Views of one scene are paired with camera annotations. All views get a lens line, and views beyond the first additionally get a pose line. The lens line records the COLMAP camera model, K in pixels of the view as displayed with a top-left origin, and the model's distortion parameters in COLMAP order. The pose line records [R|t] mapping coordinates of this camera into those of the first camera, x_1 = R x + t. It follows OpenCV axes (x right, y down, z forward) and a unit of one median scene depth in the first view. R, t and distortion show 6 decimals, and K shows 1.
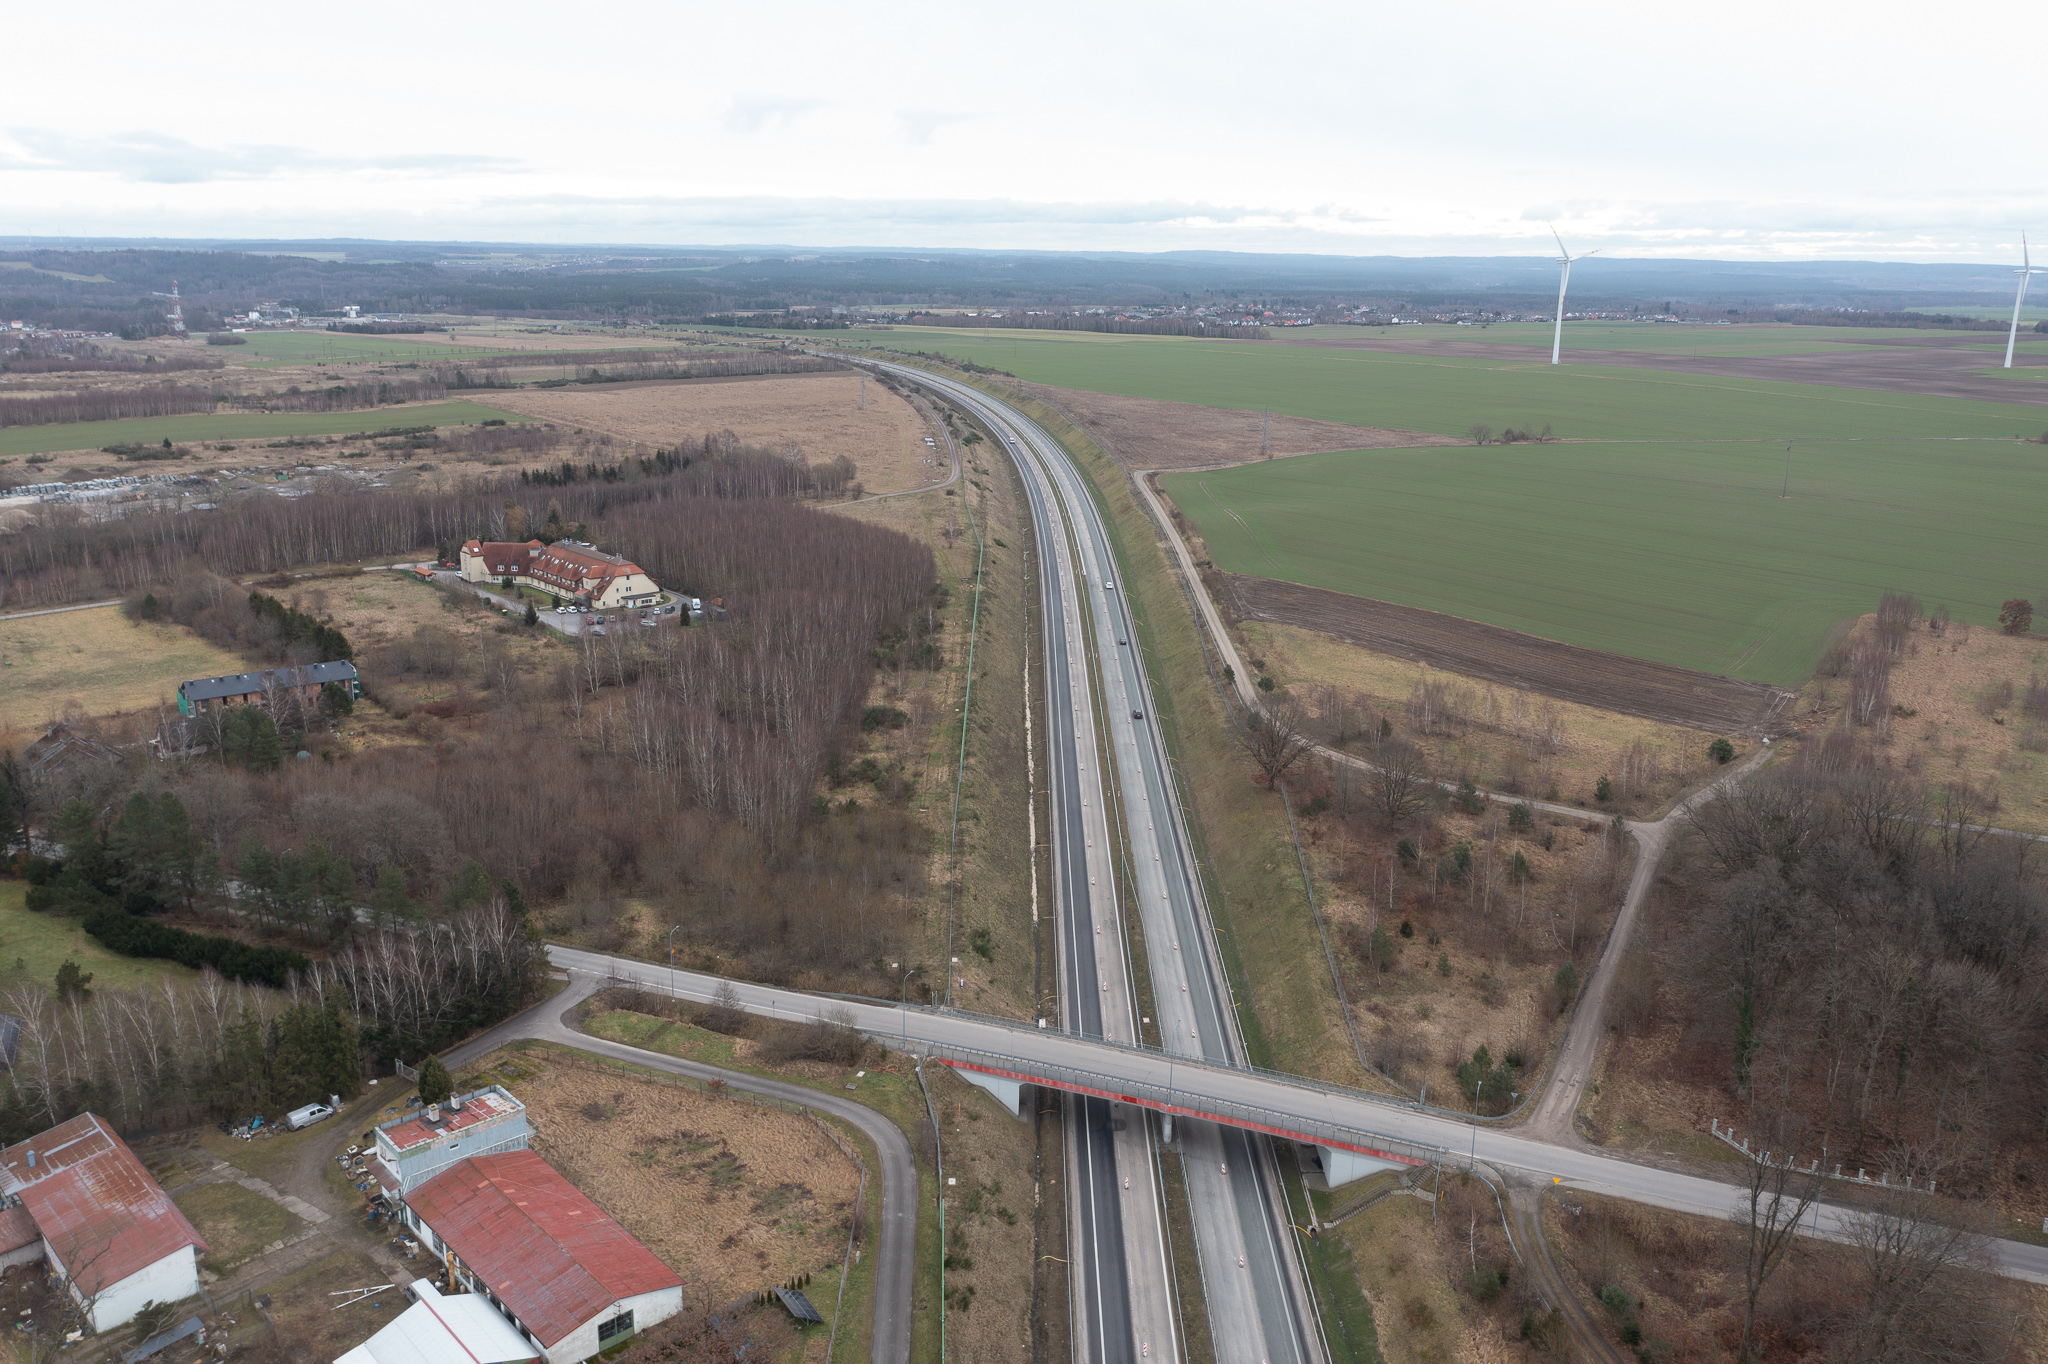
lens RADIAL K [[1613.2, 0, 1028.8], [0, 1613.2, 657.2], [0, 0, 1]] dist [-0.028193, 0.011489]
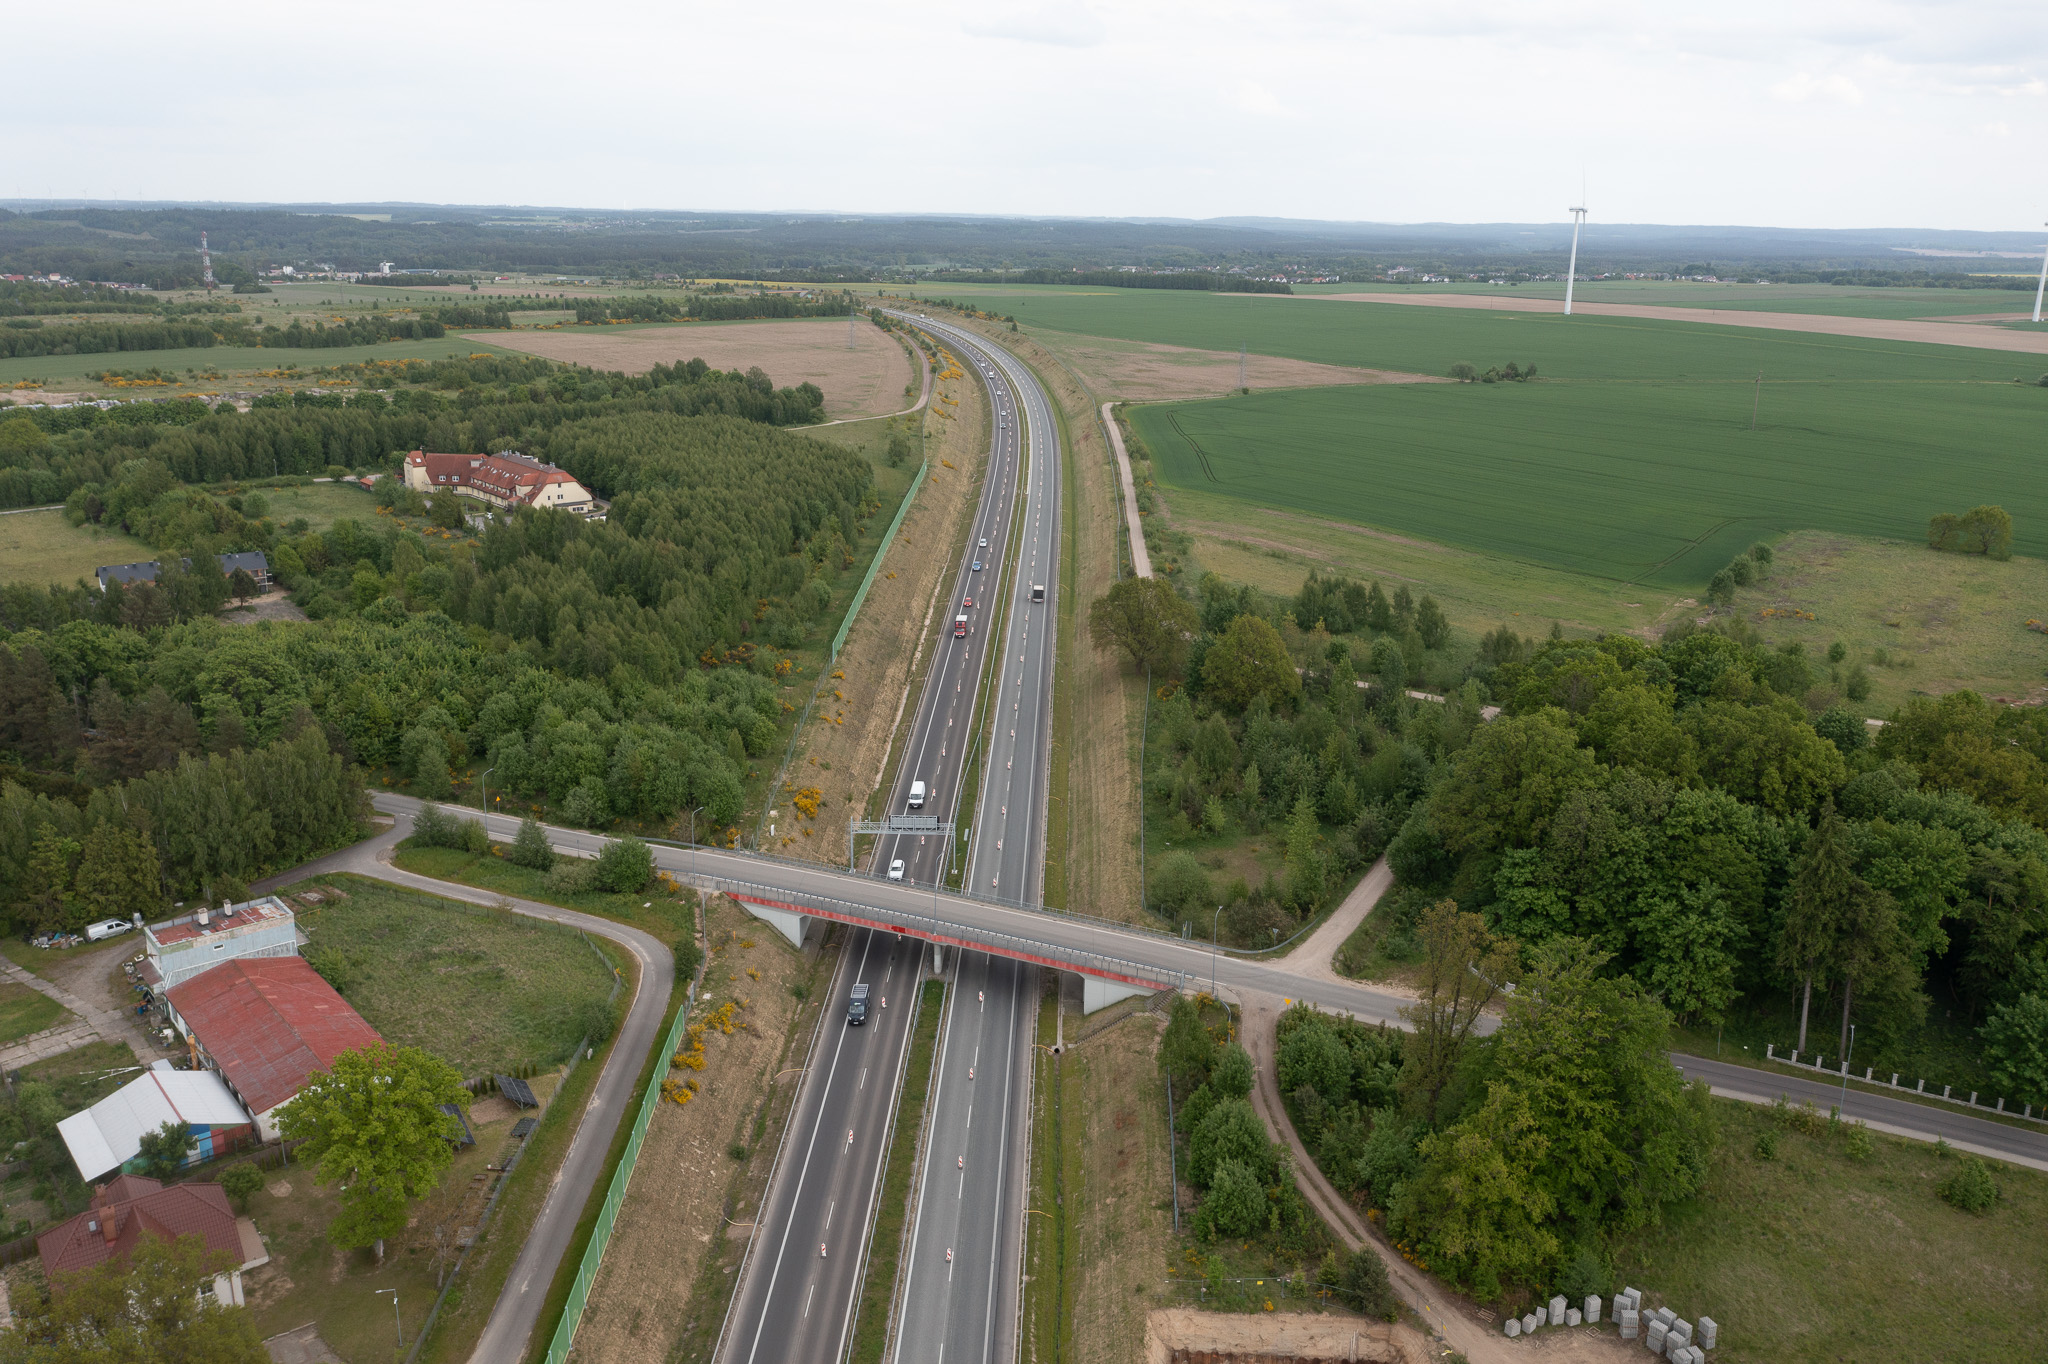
lens RADIAL K [[1613.2, 0, 1028.8], [0, 1613.2, 657.2], [0, 0, 1]] dist [-0.028193, 0.011489]
pose [[0.999529, 0.010037, -0.028986, 0.075978], [-0.009470, 0.999762, 0.019649, 0.035451], [0.029176, -0.019366, 0.999387, -0.007822]]
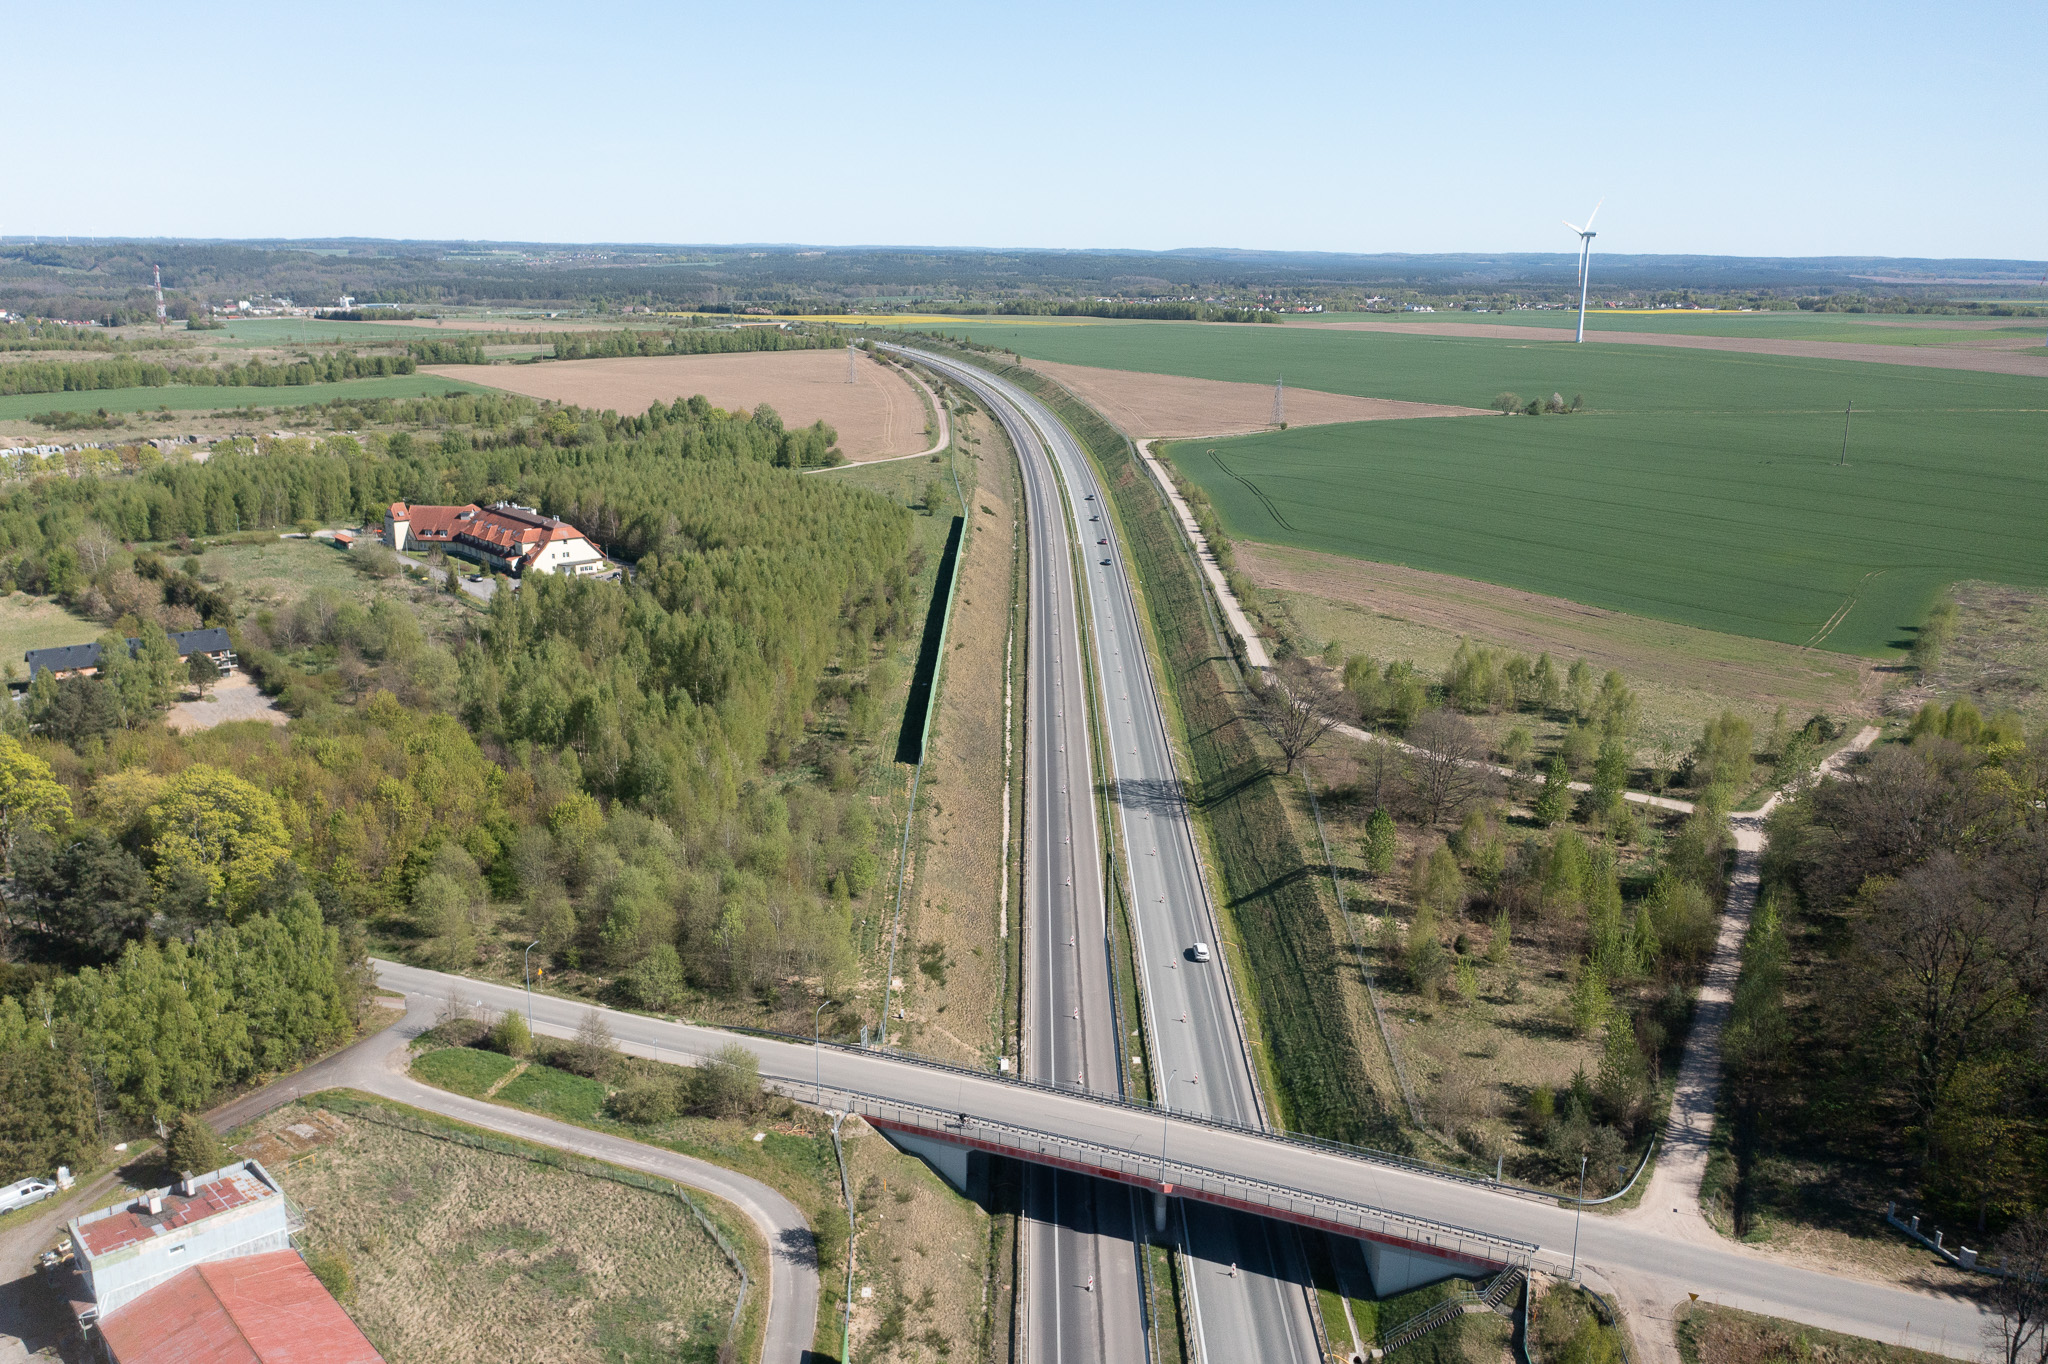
lens RADIAL K [[1613.2, 0, 1028.8], [0, 1613.2, 657.2], [0, 0, 1]] dist [-0.028193, 0.011489]
pose [[0.999982, -0.000993, -0.005891, 0.012997], [0.000995, 0.999999, 0.000417, 0.014063], [0.005891, -0.000423, 0.999983, 0.107302]]
